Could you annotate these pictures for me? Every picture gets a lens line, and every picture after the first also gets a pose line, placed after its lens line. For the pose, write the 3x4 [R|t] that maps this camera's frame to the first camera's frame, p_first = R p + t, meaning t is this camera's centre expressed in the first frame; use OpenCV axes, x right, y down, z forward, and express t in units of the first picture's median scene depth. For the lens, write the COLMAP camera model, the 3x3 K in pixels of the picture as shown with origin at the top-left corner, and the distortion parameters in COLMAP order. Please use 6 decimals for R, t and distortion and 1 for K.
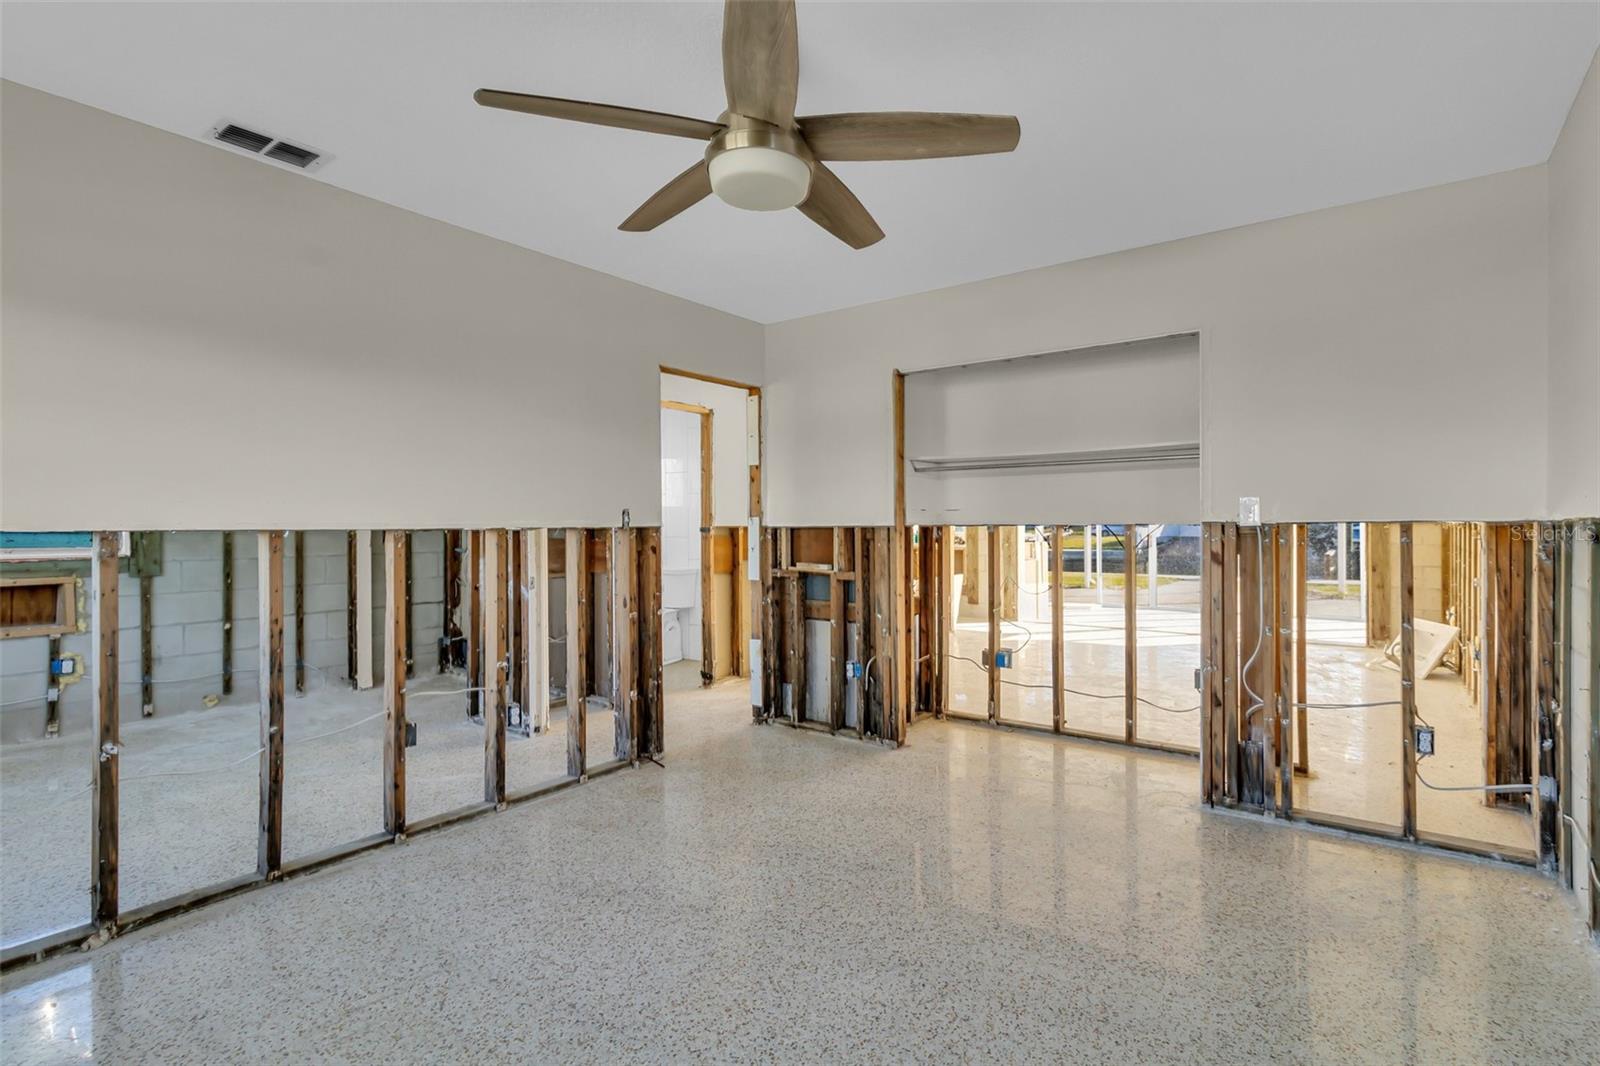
lens RADIAL K [[746.1, 0, 854.5], [0, 746.1, 529.5], [0, 0, 1]] dist [0.007667, 0.000824]
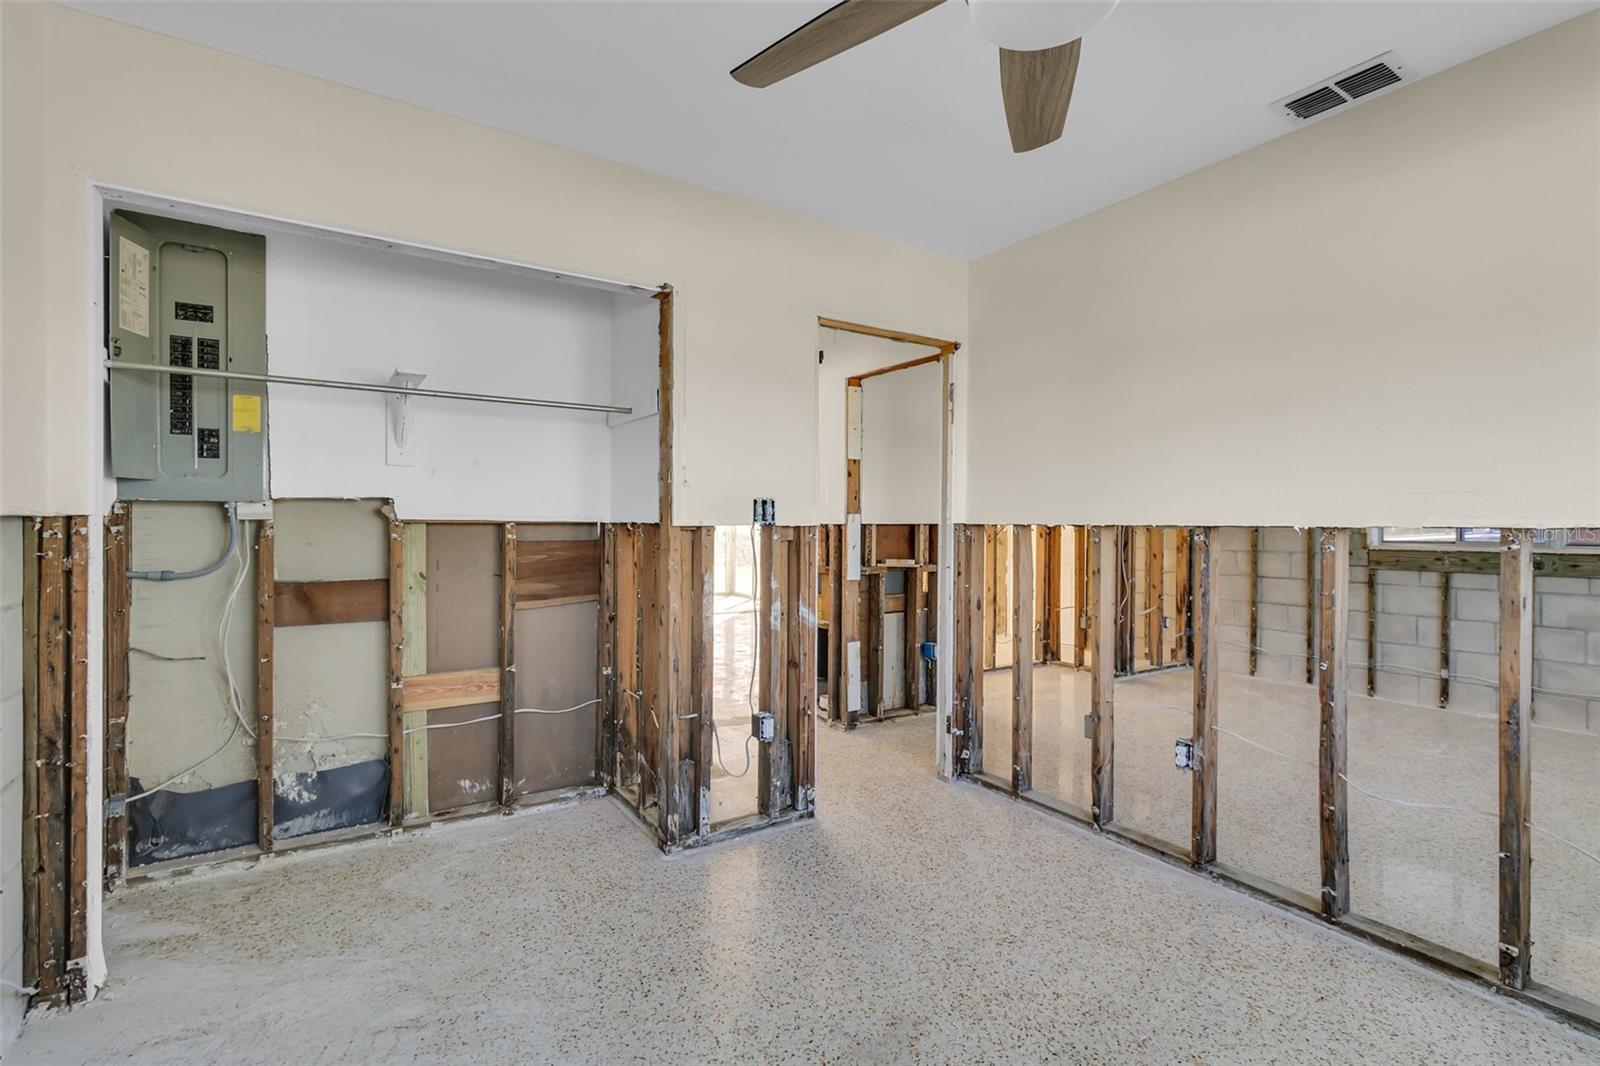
lens RADIAL K [[746.1, 0, 791.2], [0, 746.1, 529.9], [0, 0, 1]] dist [0.007667, 0.000824]
pose [[0.382974, -0.000004, 0.923759, -1.075889], [-0.003435, 0.999993, 0.001428, 0.003397], [-0.923753, -0.003720, 0.382971, 0.731023]]
